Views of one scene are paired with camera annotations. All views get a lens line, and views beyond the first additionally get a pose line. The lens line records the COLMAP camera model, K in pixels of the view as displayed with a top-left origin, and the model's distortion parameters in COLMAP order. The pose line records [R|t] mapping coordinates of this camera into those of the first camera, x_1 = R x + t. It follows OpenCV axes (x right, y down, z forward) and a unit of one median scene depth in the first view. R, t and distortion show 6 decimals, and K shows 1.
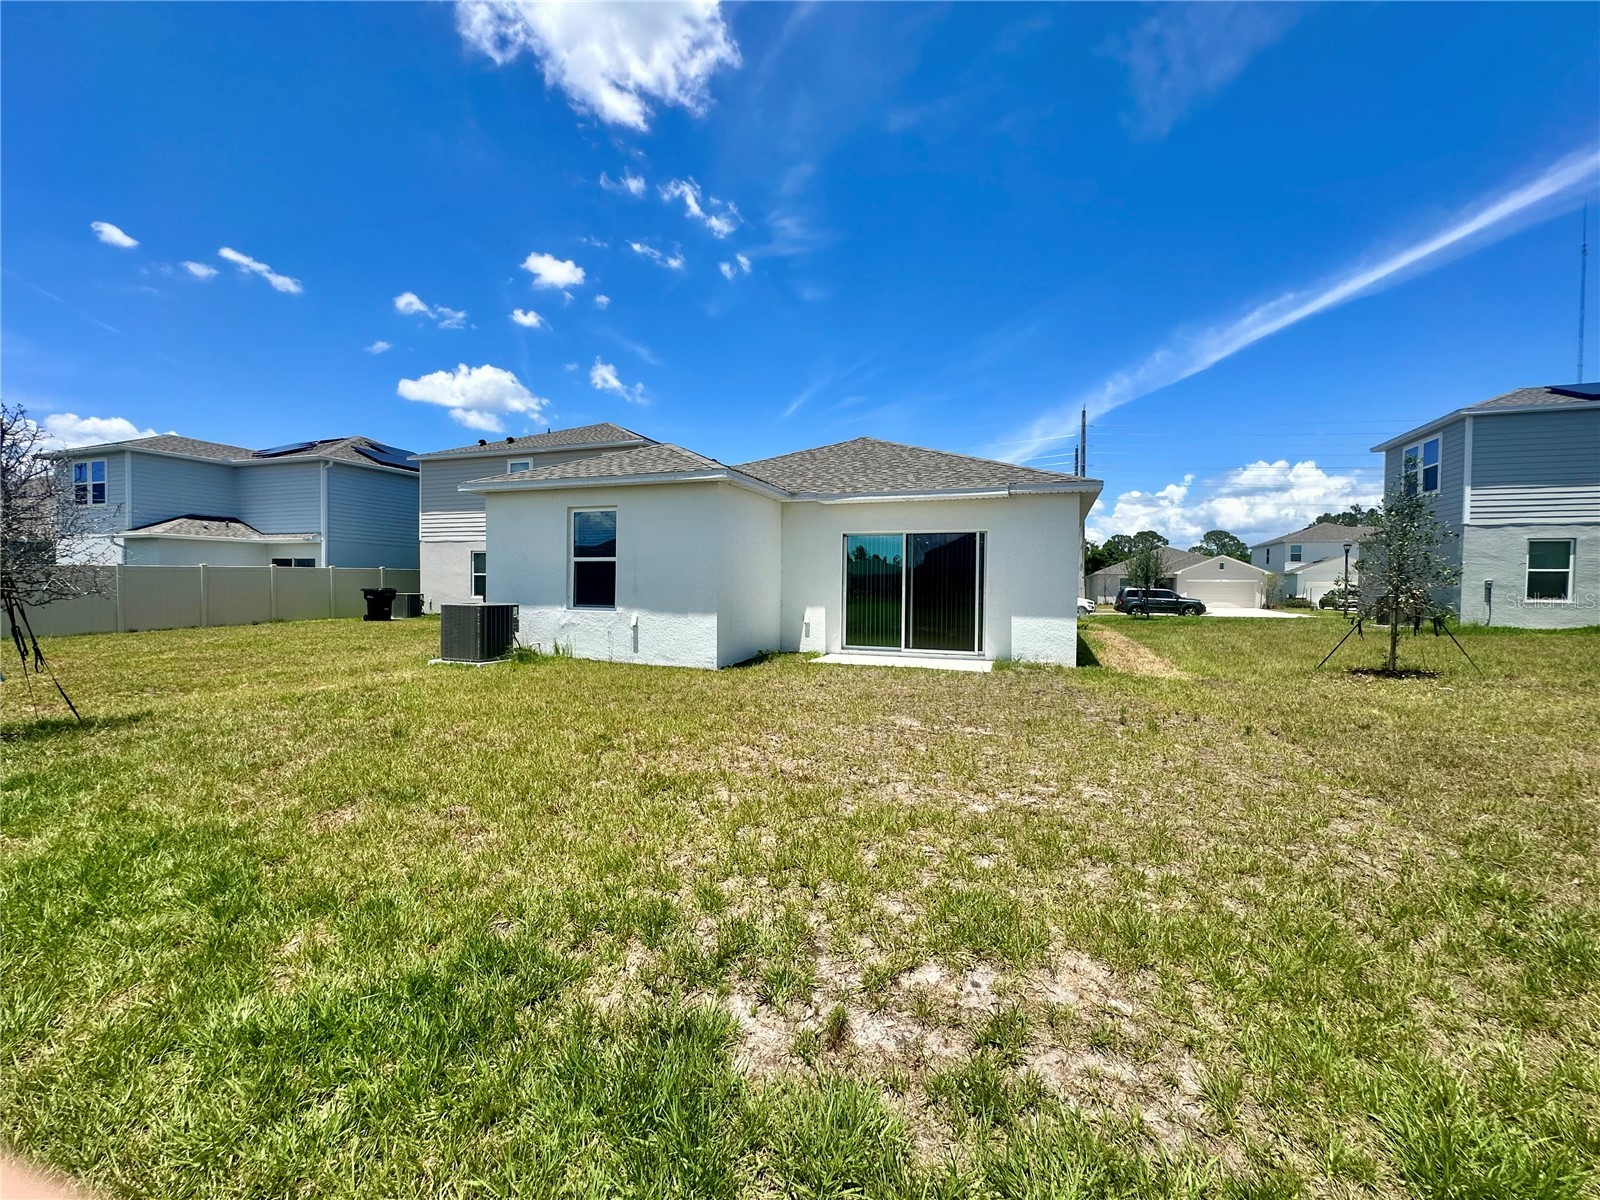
lens RADIAL K [[656.4, 0, 800.0], [0, 656.4, 600.0], [0, 0, 1]] dist [-0.000209, -0.000009]
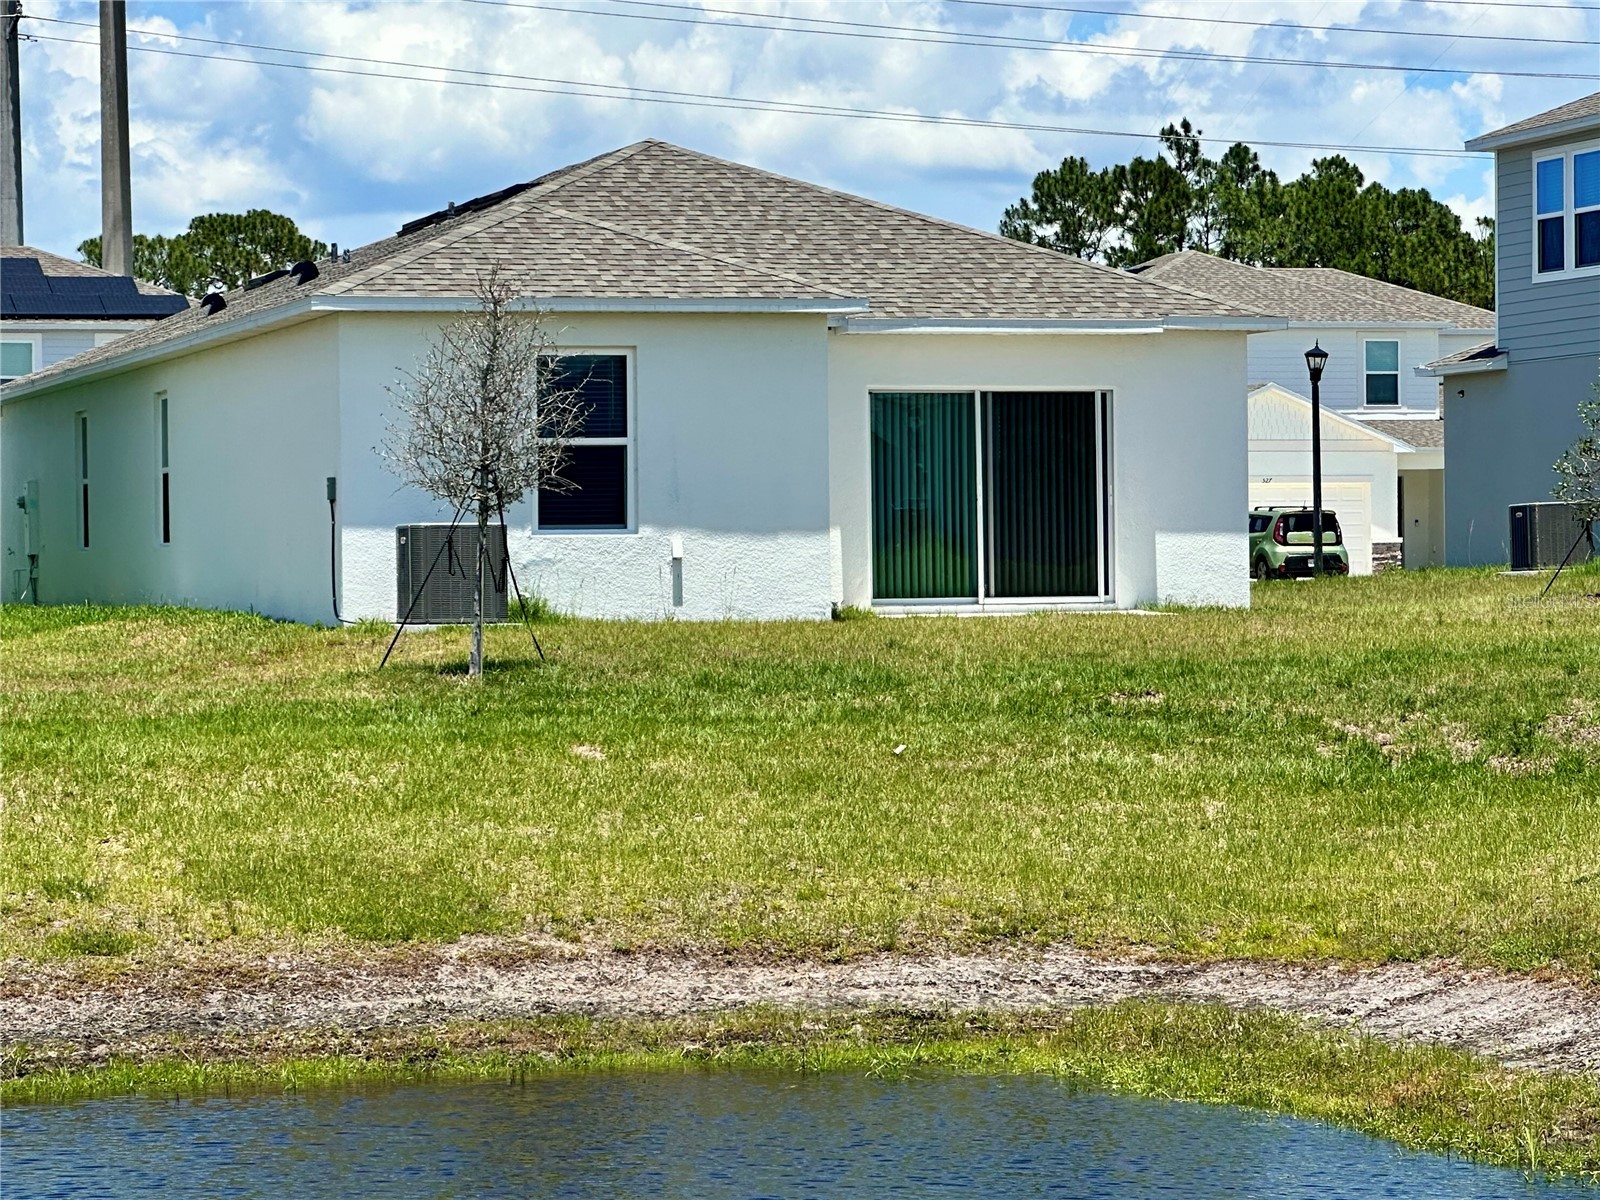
lens RADIAL K [[4905.0, 0, 800.0], [0, 4905.0, 600.0], [0, 0, 1]] dist [0.072945, 0.222431]
pose [[0.798599, -0.024771, 0.601353, -2.661071], [0.032411, 0.999473, -0.001871, 0.084590], [-0.600990, 0.020985, 0.798981, -2.402722]]
